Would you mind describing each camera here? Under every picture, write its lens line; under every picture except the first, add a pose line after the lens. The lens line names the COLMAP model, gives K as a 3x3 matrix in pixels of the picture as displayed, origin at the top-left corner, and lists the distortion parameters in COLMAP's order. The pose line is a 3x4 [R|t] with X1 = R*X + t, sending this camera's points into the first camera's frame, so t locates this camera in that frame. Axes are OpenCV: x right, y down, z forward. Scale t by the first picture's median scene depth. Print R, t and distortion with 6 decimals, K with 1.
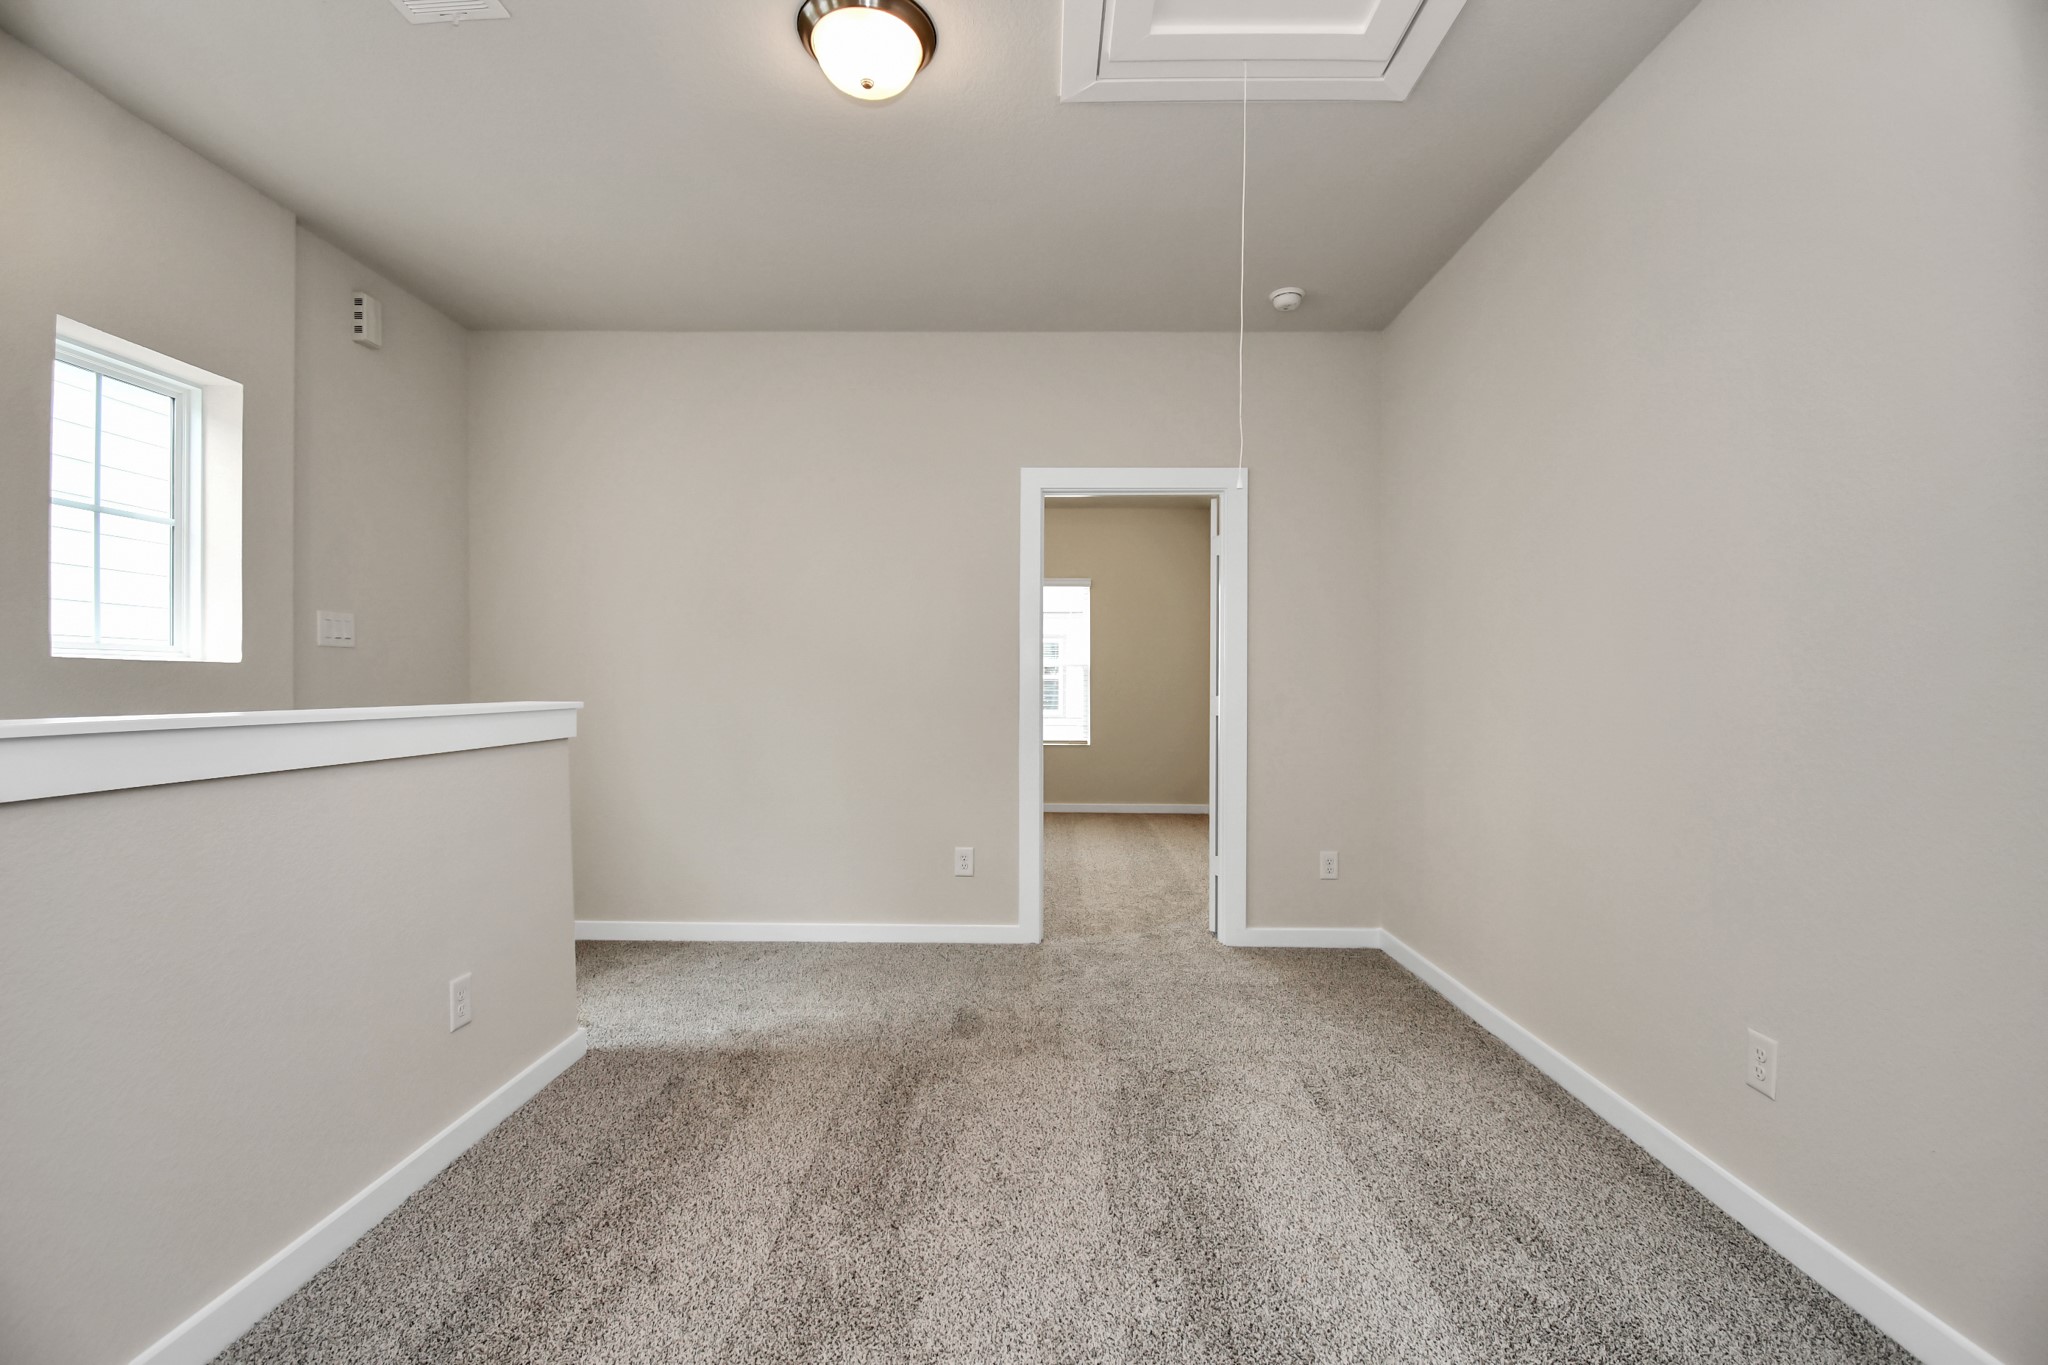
lens RADIAL K [[886.0, 0, 1038.4], [0, 886.0, 687.5], [0, 0, 1]] dist [0.017730, -0.024350]
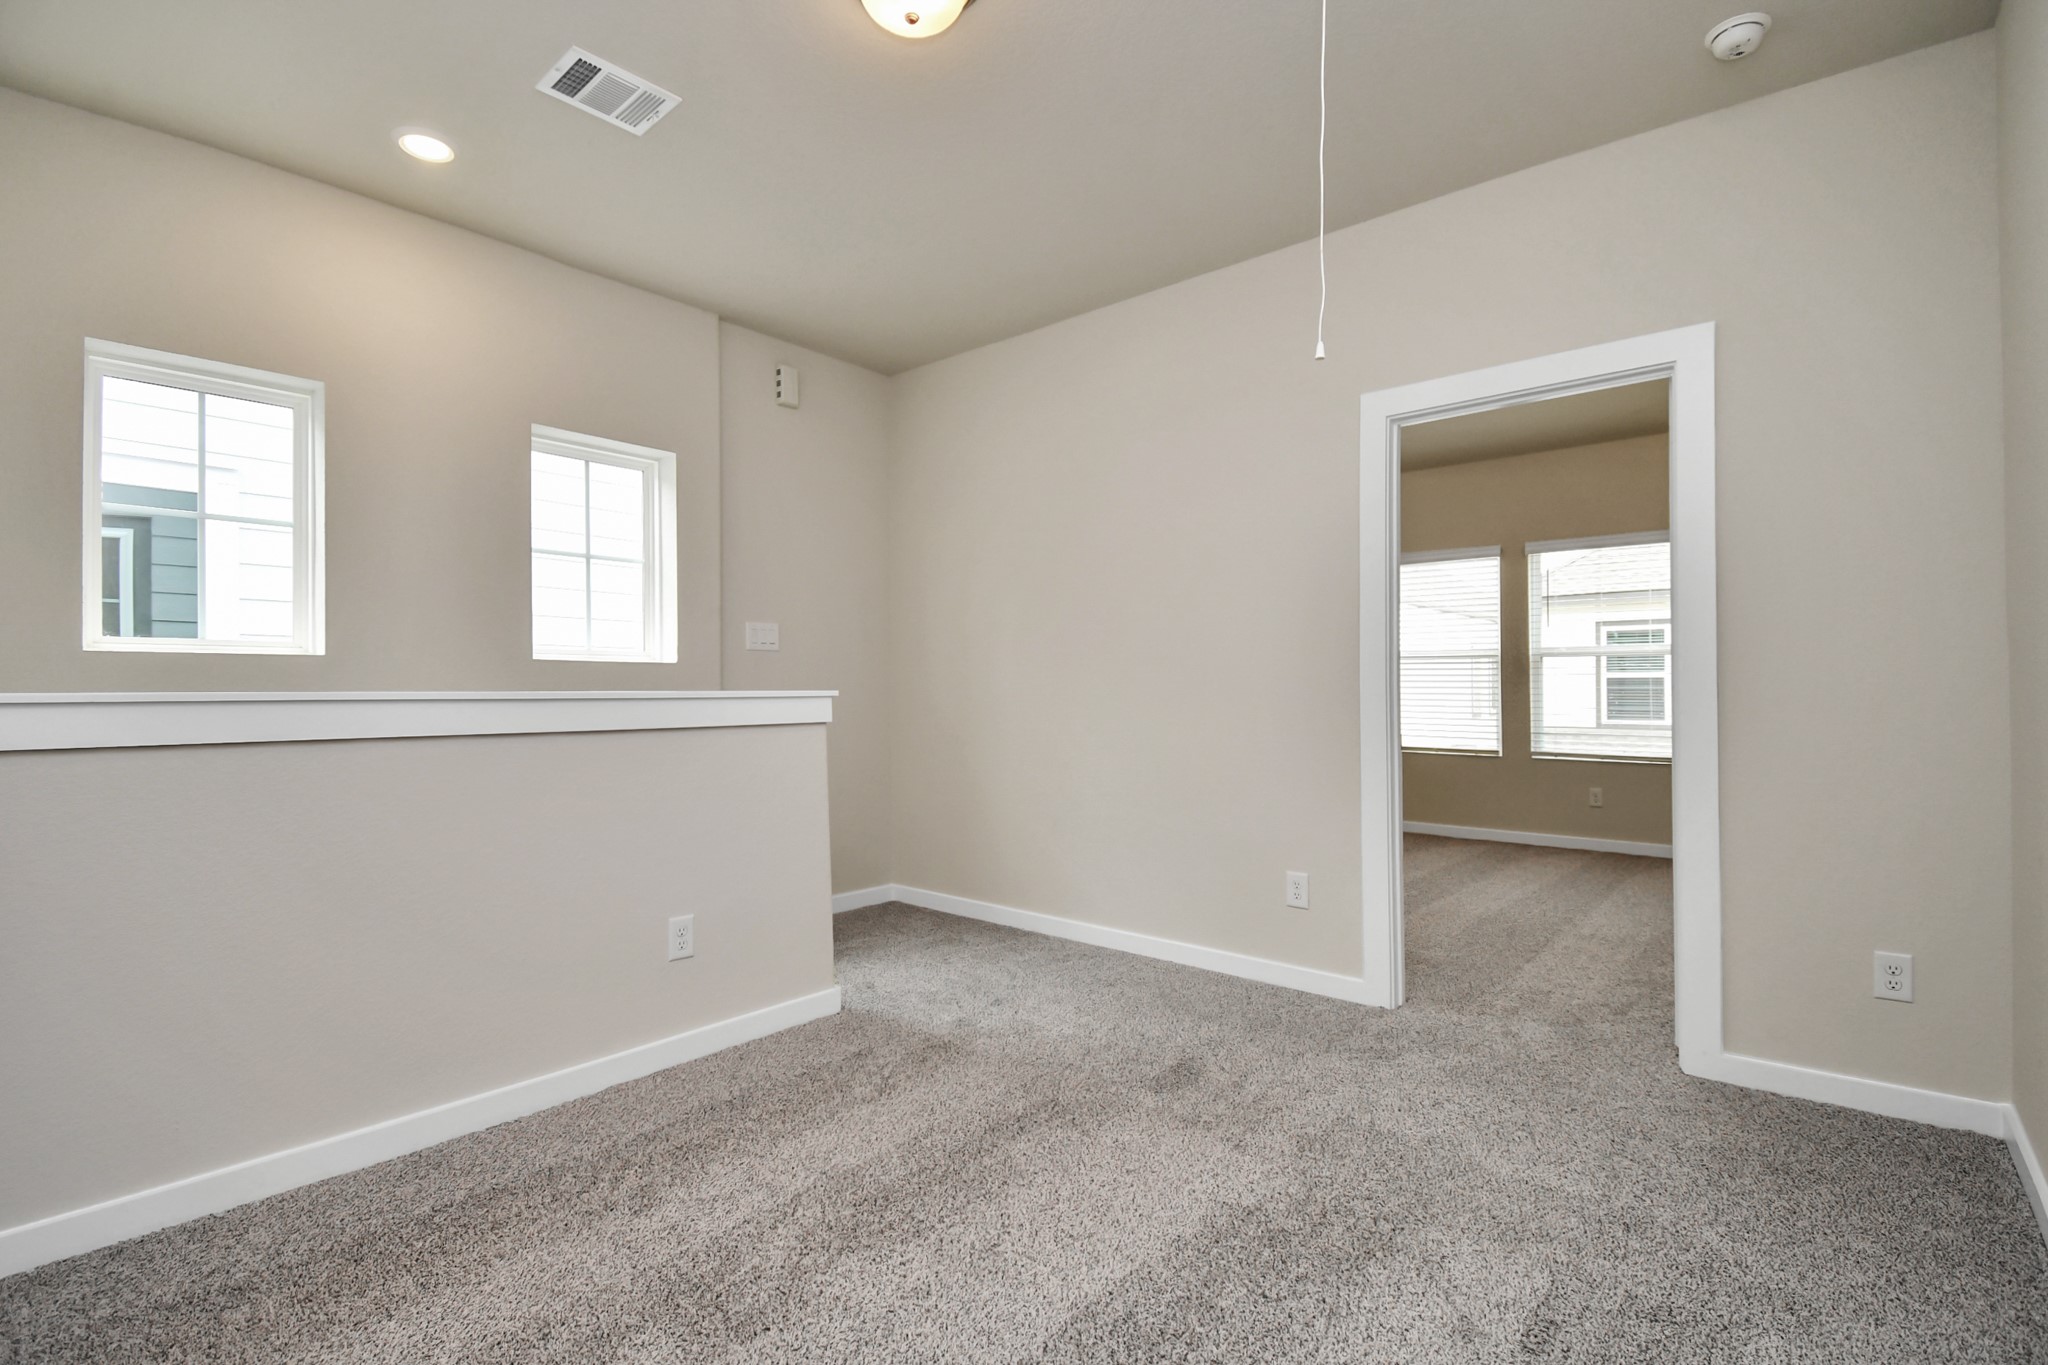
lens RADIAL K [[934.5, 0, 1003.7], [0, 934.5, 685.2], [0, 0, 1]] dist [0.023928, -0.029609]
pose [[0.770425, -0.009777, -0.637456, 0.349133], [0.004362, 0.999940, -0.010065, 0.020464], [0.637516, 0.004974, 0.770421, 0.213535]]
